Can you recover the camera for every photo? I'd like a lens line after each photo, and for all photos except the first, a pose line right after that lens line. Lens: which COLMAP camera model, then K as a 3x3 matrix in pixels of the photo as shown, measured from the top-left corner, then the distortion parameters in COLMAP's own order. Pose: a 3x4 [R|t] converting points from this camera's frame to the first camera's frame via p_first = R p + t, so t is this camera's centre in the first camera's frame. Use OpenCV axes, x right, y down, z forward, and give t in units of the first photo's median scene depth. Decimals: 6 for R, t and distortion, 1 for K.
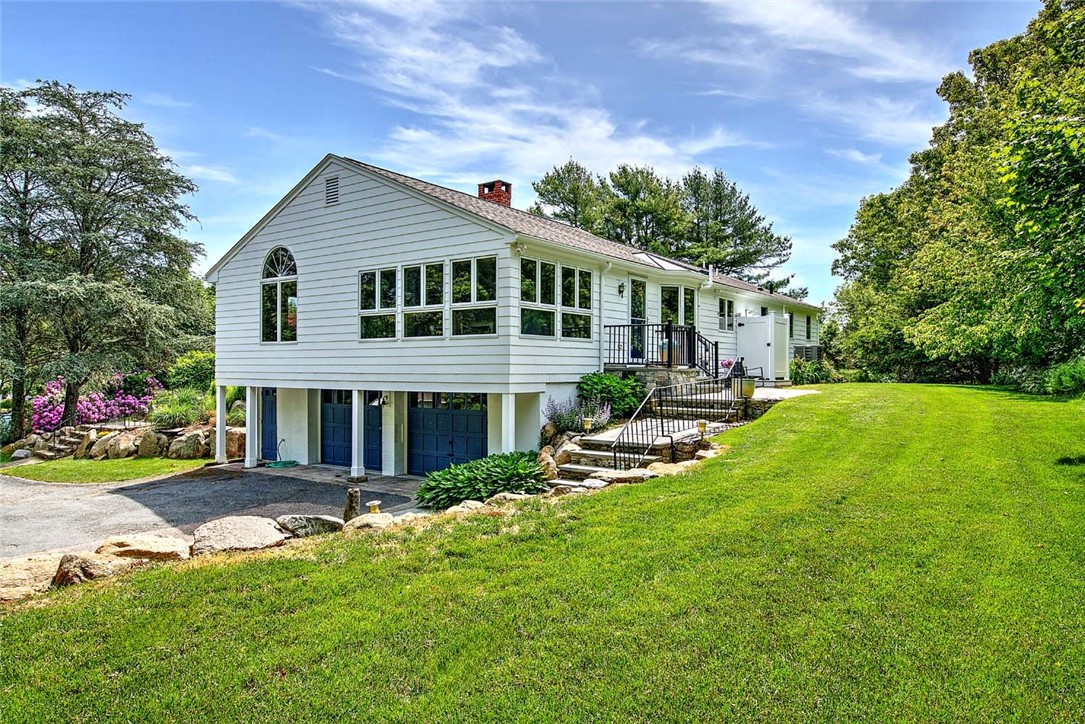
lens RADIAL K [[712.5, 0, 544.0], [0, 712.5, 366.8], [0, 0, 1]] dist [0.002788, -0.005942]
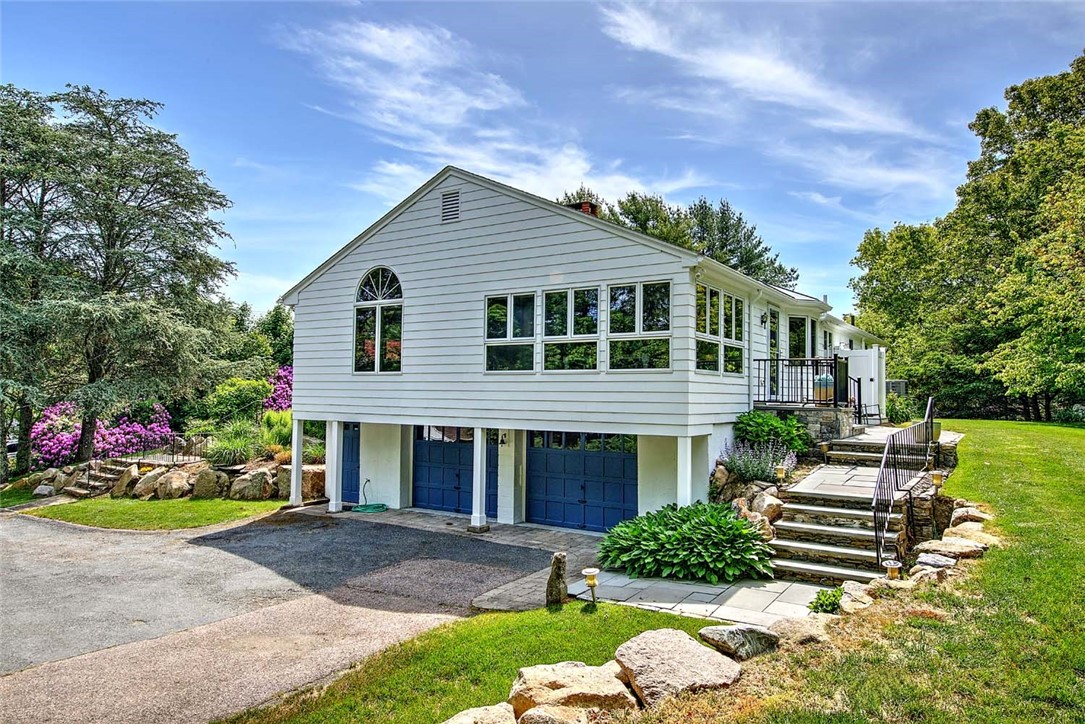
lens RADIAL K [[712.5, 0, 544.5], [0, 712.5, 365.4], [0, 0, 1]] dist [0.002788, -0.005942]
pose [[0.998947, 0.013046, 0.043991, -0.172672], [-0.011321, 0.999166, -0.039236, -0.009087], [-0.044466, 0.038697, 0.998261, 0.080309]]
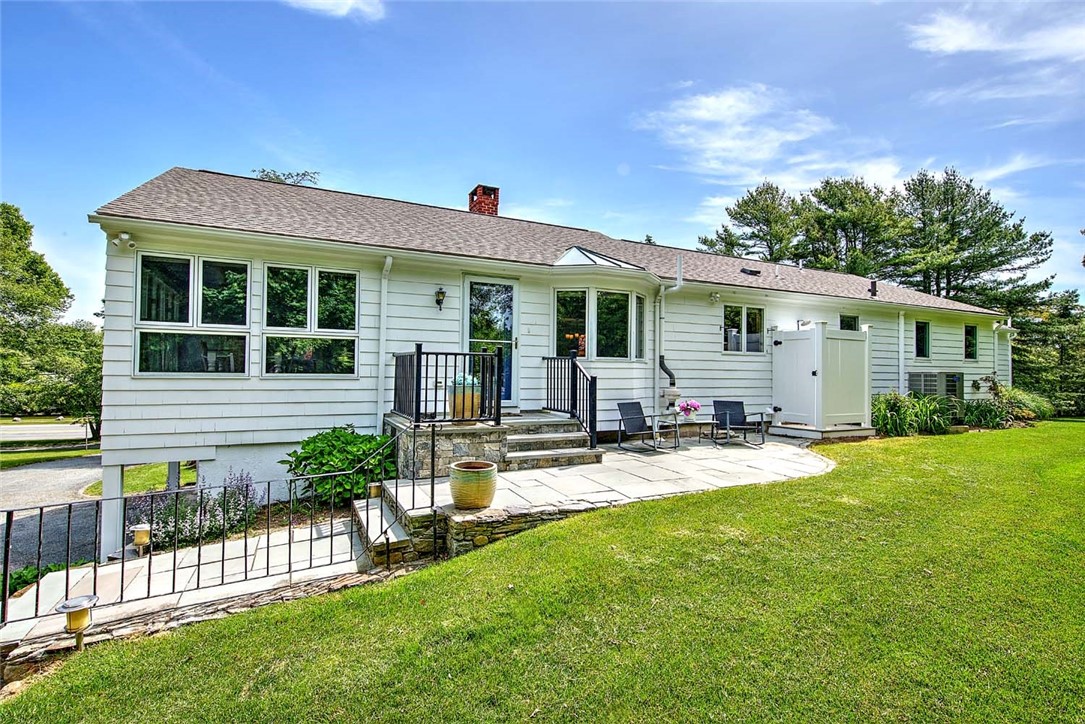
lens RADIAL K [[532.9, 0, 555.7], [0, 532.9, 345.5], [0, 0, 1]] dist [0.000266, -0.002378]
pose [[0.881681, -0.016727, -0.471549, 0.351290], [-0.007527, 0.998746, -0.049501, -0.033102], [0.471786, 0.047193, 0.880449, 0.500360]]
